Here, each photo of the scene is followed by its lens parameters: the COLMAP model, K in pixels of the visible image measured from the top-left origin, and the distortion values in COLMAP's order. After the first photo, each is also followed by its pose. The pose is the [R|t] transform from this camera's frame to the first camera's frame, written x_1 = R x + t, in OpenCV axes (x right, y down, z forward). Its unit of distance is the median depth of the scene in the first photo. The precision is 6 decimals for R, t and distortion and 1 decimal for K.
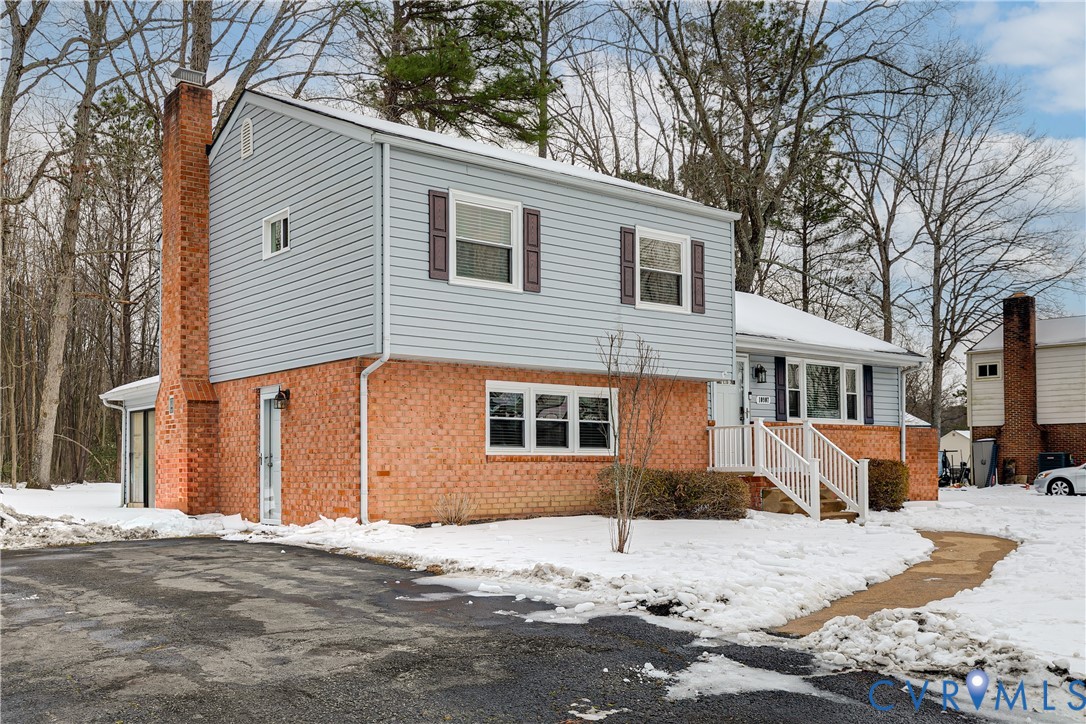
lens RADIAL K [[1048.7, 0, 543.4], [0, 1048.7, 409.2], [0, 0, 1]] dist [-0.007947, -0.000779]
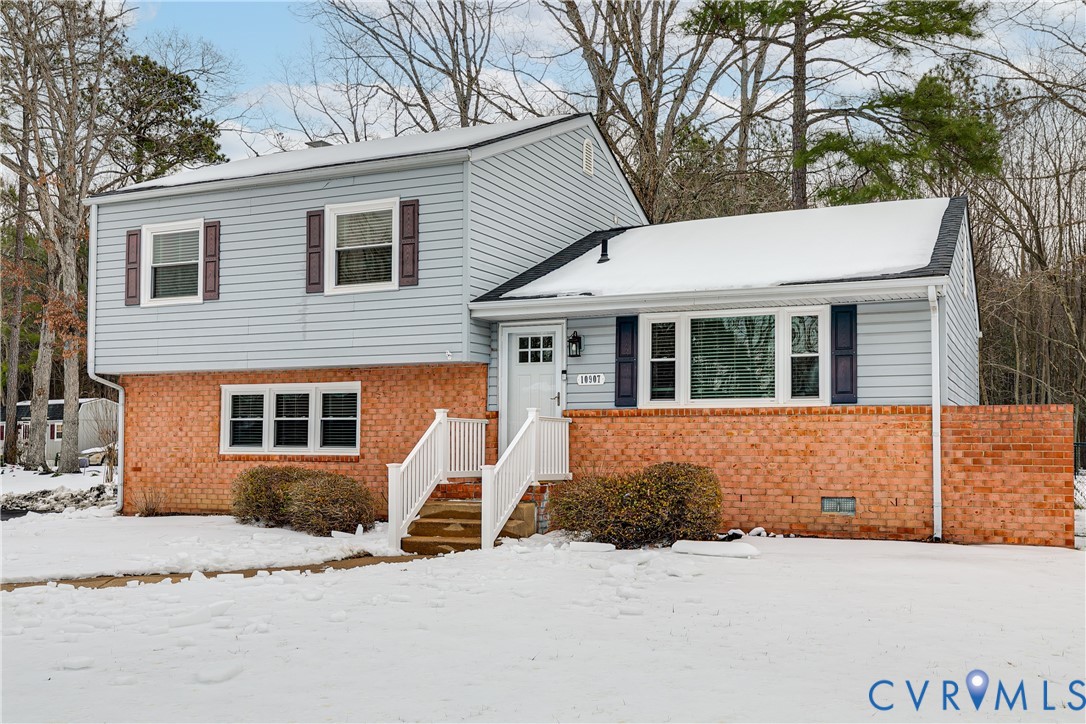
lens RADIAL K [[1051.7, 0, 541.8], [0, 1051.7, 373.2], [0, 0, 1]] dist [0.006420, 0.007642]
pose [[0.445338, -0.078414, -0.891922, 1.023547], [0.029681, 0.996903, -0.072824, 0.047210], [0.894870, 0.005958, 0.446286, 0.778841]]
